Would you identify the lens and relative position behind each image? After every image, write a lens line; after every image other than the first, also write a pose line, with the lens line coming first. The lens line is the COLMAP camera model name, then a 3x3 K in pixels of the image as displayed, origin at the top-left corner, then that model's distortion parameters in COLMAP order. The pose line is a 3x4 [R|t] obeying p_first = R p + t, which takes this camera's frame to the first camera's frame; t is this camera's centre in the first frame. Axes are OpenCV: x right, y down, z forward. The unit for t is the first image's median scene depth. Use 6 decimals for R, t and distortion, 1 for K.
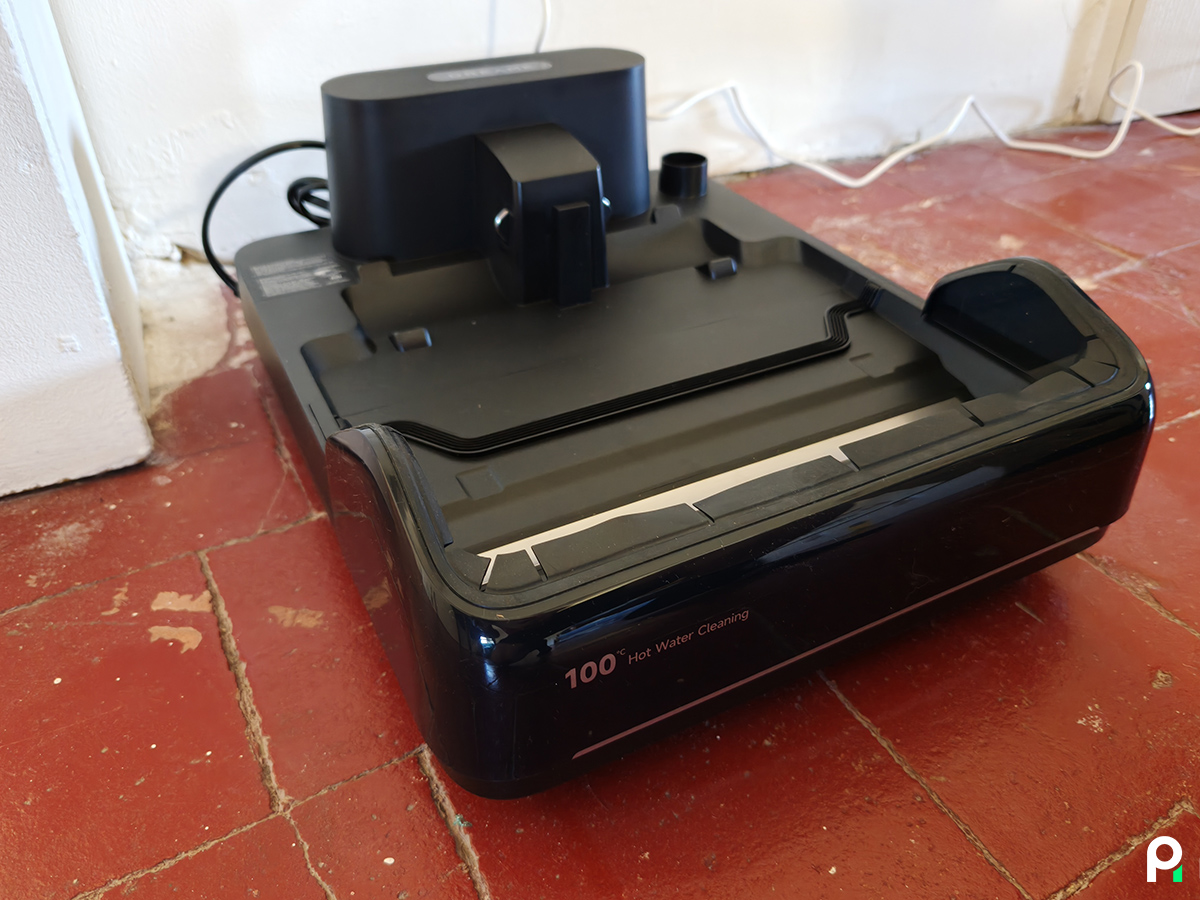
lens RADIAL K [[949.4, 0, 591.8], [0, 949.4, 440.7], [0, 0, 1]] dist [0.012458, -0.040227]
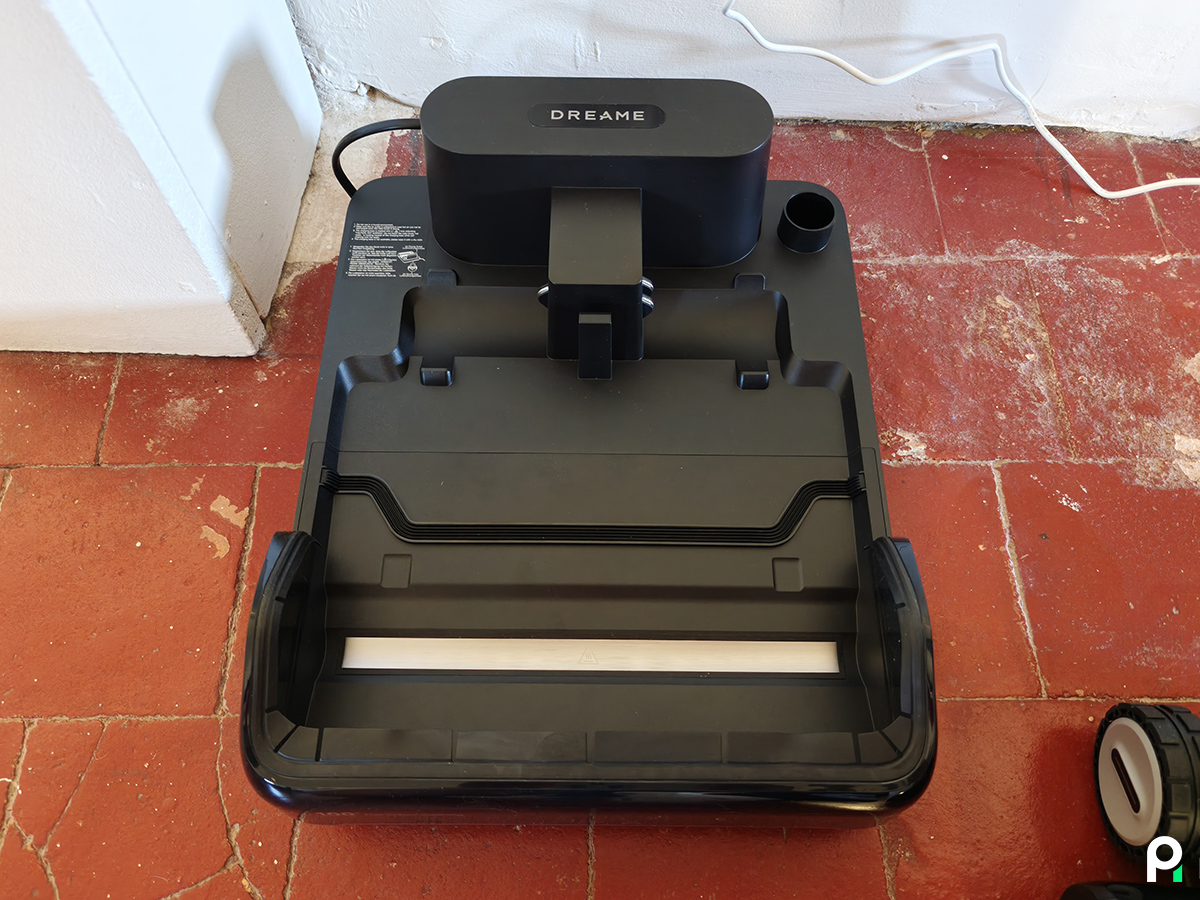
lens RADIAL K [[949.4, 0, 591.5], [0, 949.4, 452.4], [0, 0, 1]] dist [0.012458, -0.040227]
pose [[0.882537, 0.418017, -0.215384, 0.278879], [-0.265588, 0.821070, 0.505279, -0.691650], [0.388061, -0.388724, 0.835645, 0.071776]]
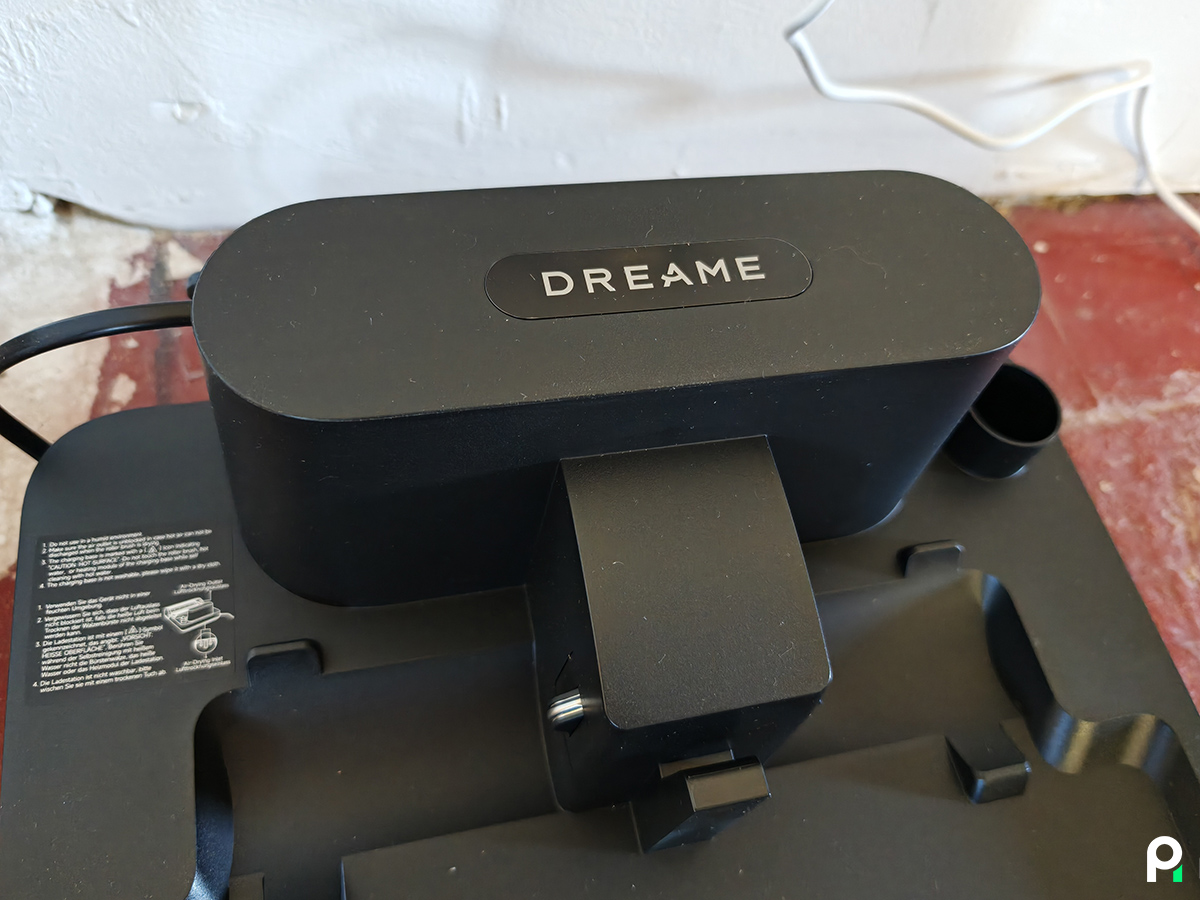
lens RADIAL K [[949.4, 0, 593.2], [0, 949.4, 445.4], [0, 0, 1]] dist [0.012458, -0.040227]
pose [[0.957046, 0.289324, -0.018815, -0.118674], [-0.257328, 0.877521, 0.404648, -0.558911], [0.133585, -0.382425, 0.914279, 0.713913]]
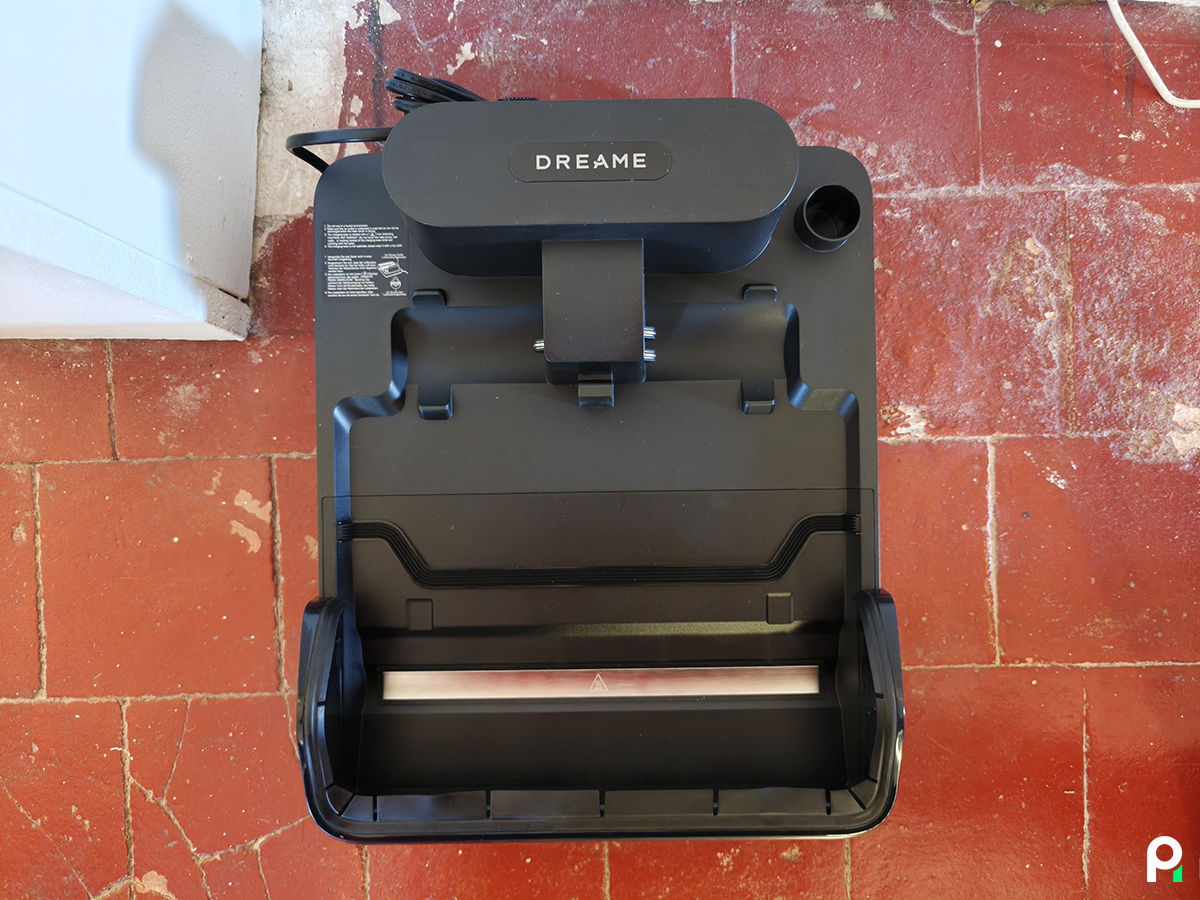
lens RADIAL K [[868.4, 0, 593.1], [0, 868.4, 470.7], [0, 0, 1]] dist [0.013380, -0.046165]
pose [[0.895409, 0.445088, -0.011809, 0.027592], [-0.240923, 0.506641, 0.827811, -1.016711], [0.374432, -0.738384, 0.560883, 0.450436]]
